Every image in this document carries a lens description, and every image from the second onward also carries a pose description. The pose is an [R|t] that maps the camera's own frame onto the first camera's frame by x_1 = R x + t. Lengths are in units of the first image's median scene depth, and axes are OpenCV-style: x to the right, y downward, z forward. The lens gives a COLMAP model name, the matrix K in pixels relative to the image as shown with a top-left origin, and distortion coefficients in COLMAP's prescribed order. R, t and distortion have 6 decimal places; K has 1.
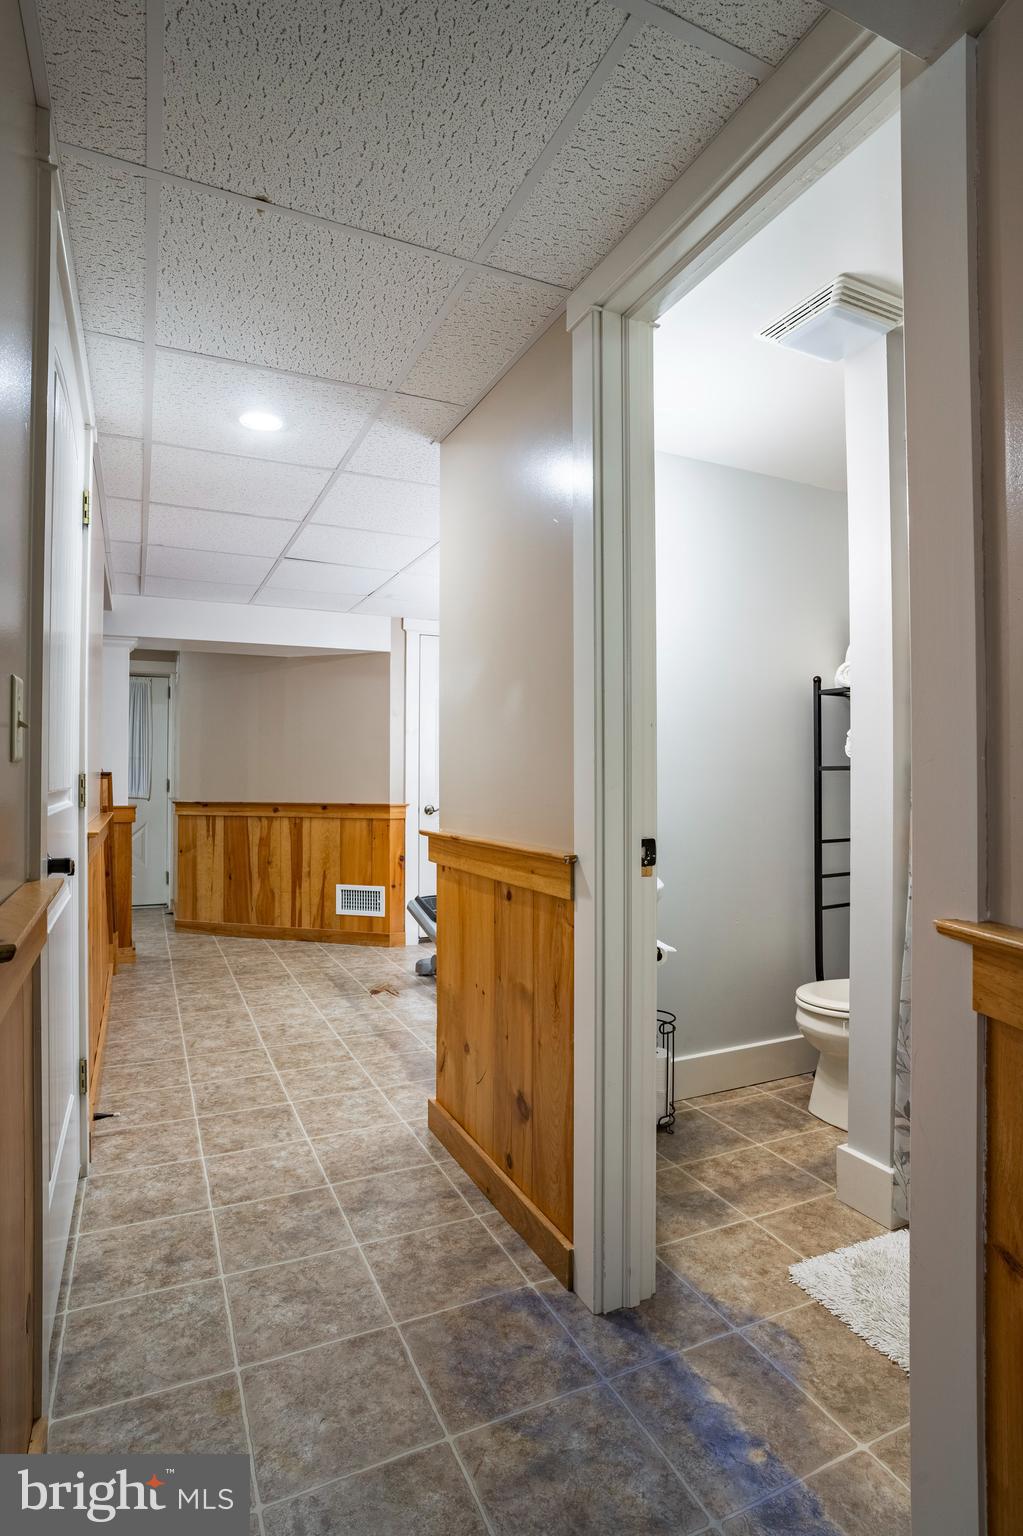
lens RADIAL K [[791.0, 0, 511.5], [0, 791.0, 768.0], [0, 0, 1]] dist [-0.061461, 0.042948]
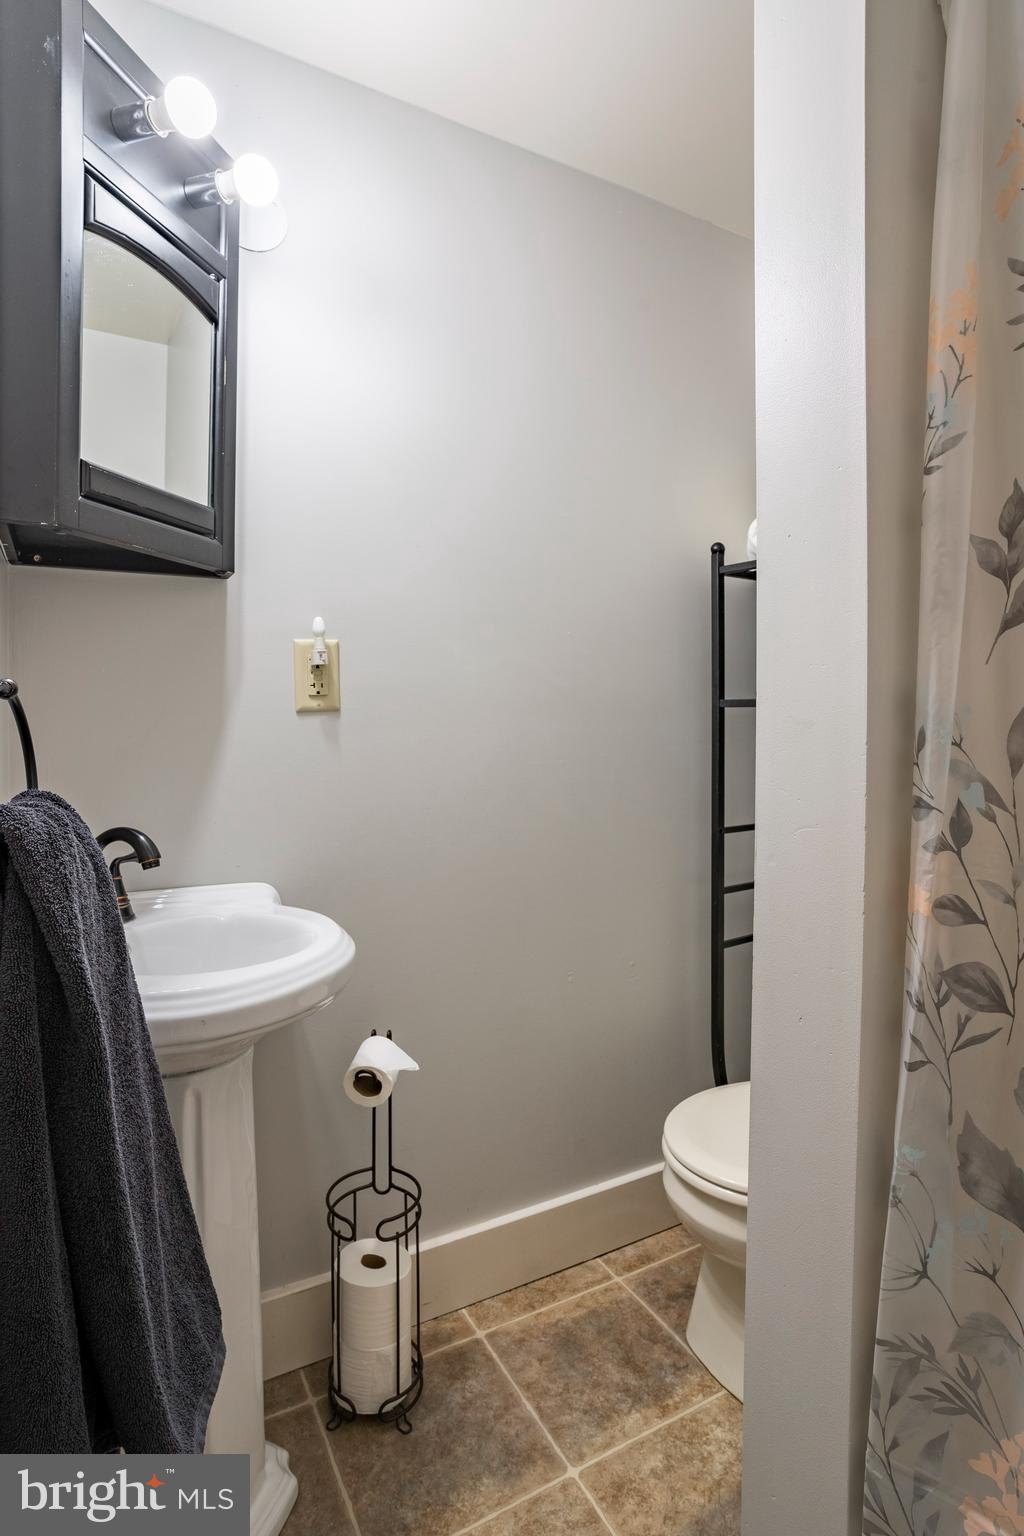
lens RADIAL K [[797.6, 0, 509.9], [0, 797.6, 714.7], [0, 0, 1]] dist [-0.059460, 0.024452]
pose [[0.997659, 0.004871, 0.068212, 0.224538], [-0.005634, 0.999924, 0.011007, 0.003498], [-0.068153, -0.011365, 0.997610, 0.485692]]
